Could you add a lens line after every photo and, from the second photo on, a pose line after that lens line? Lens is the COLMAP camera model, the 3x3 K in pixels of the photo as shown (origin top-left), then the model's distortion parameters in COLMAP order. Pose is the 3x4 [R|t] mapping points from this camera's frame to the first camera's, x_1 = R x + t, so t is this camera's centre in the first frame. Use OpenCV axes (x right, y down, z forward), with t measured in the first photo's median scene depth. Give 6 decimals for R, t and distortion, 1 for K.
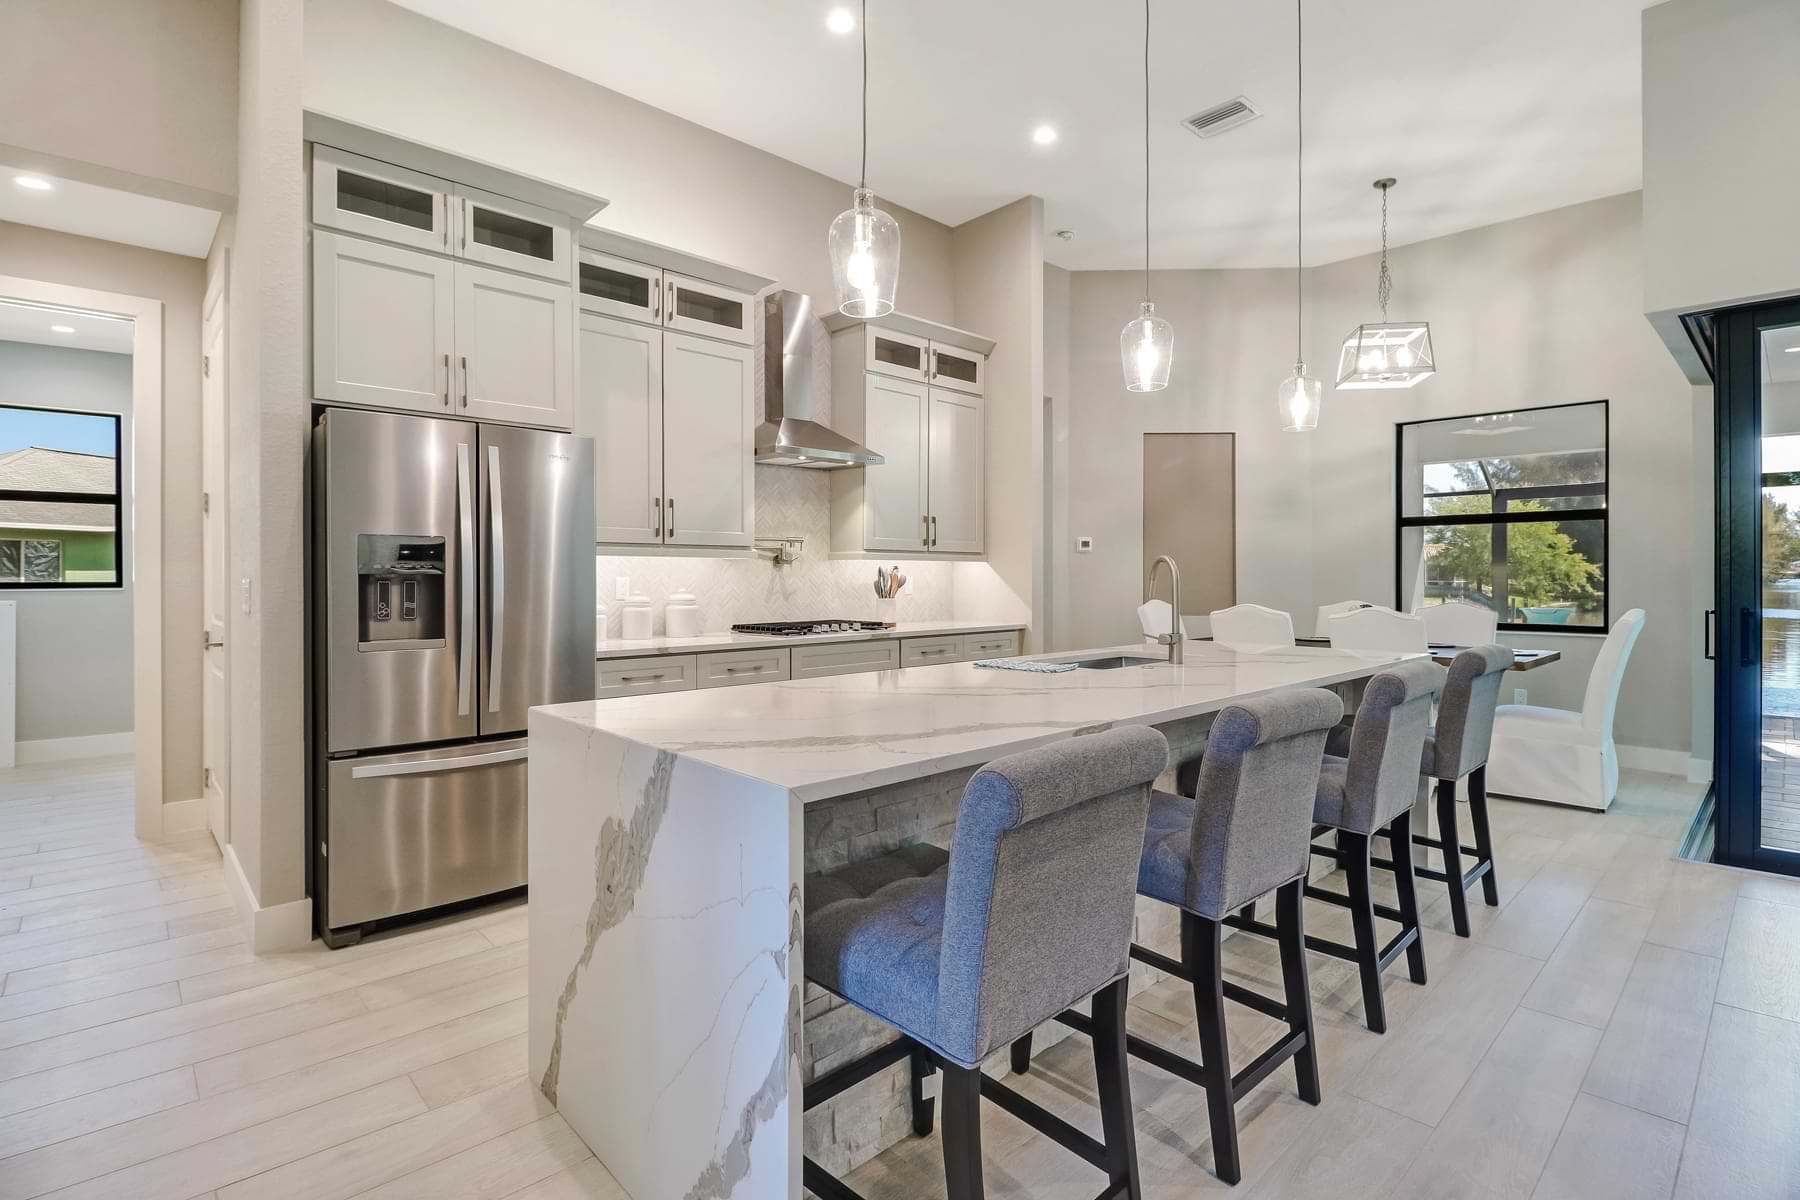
lens RADIAL K [[854.6, 0, 894.7], [0, 854.6, 592.6], [0, 0, 1]] dist [-0.022353, -0.001983]
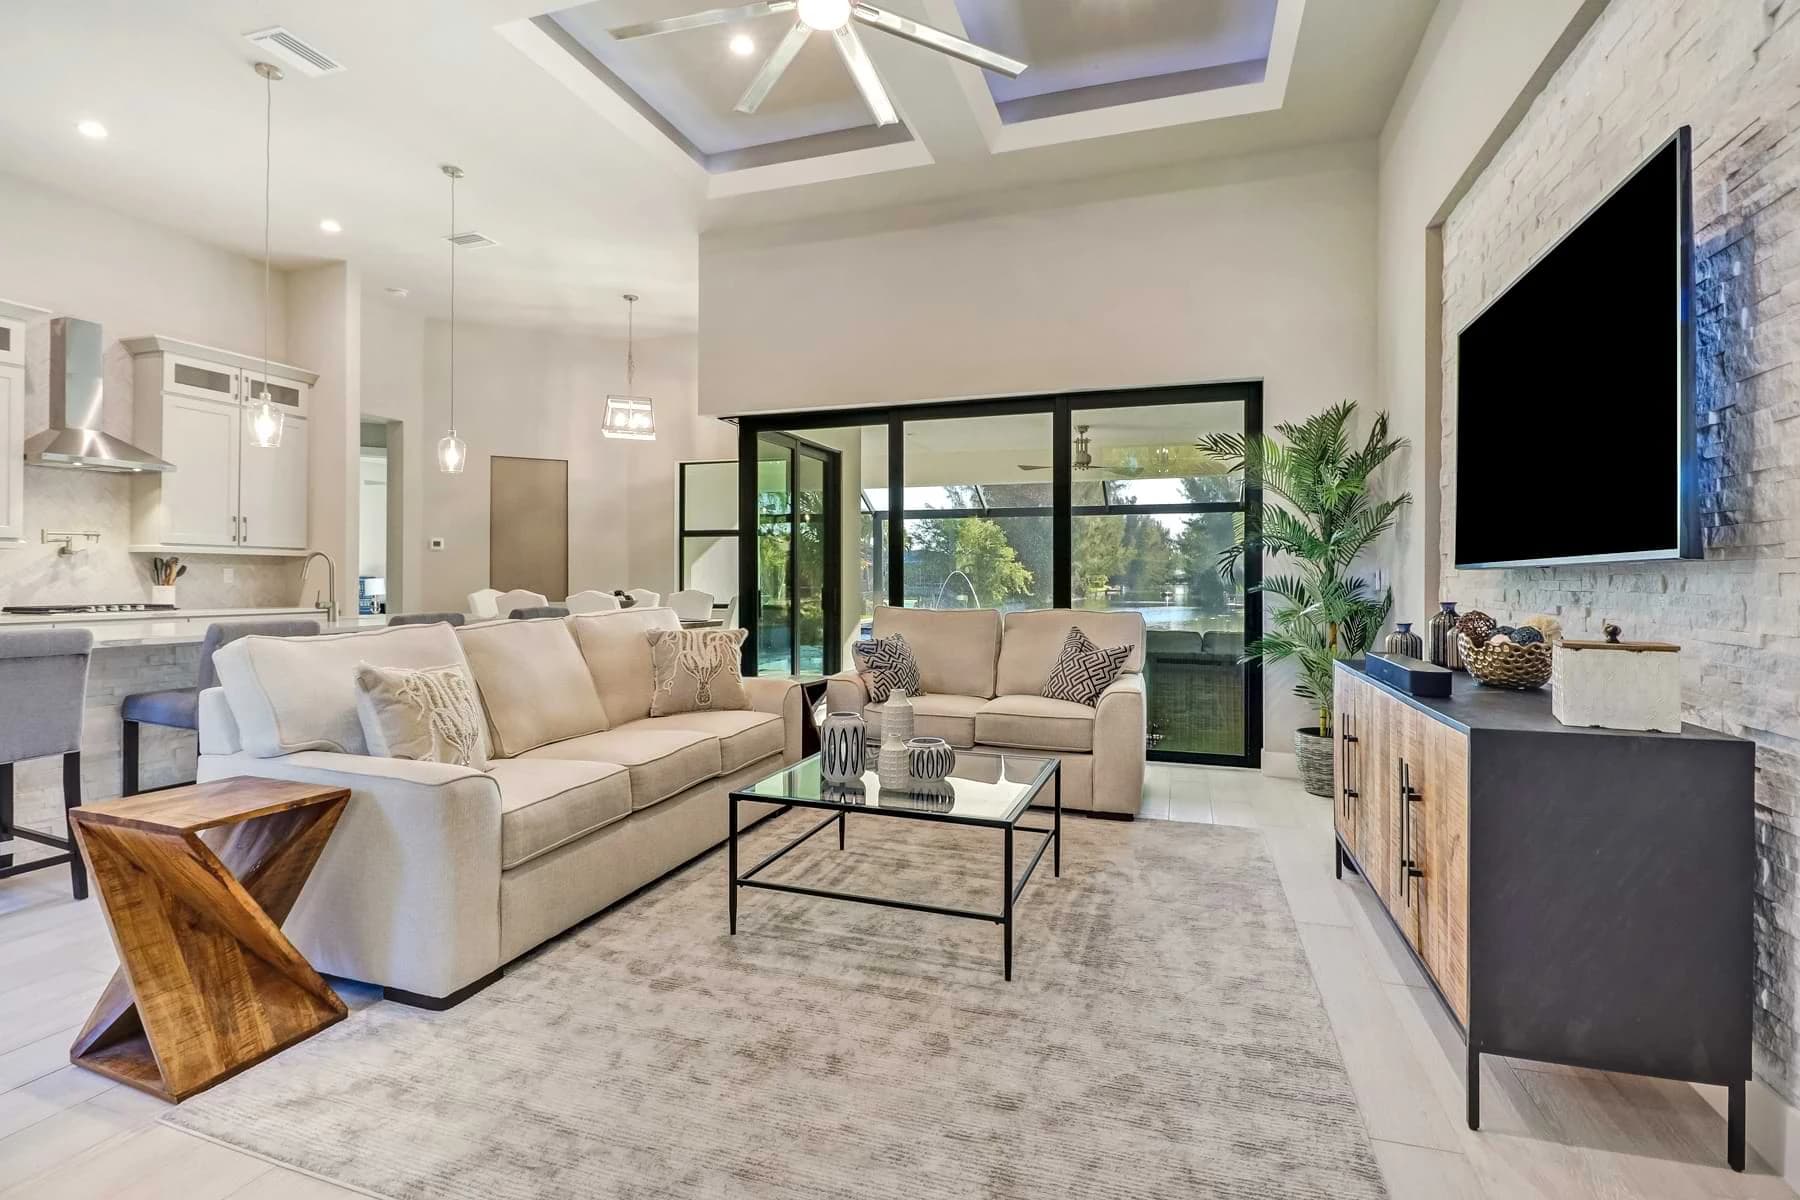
lens RADIAL K [[854.6, 0, 901.7], [0, 854.6, 587.2], [0, 0, 1]] dist [-0.022353, -0.001983]
pose [[0.873169, 0.002298, 0.487411, 0.281869], [0.002182, 0.999960, -0.008624, 0.021036], [-0.487412, 0.008594, 0.873130, -0.485565]]
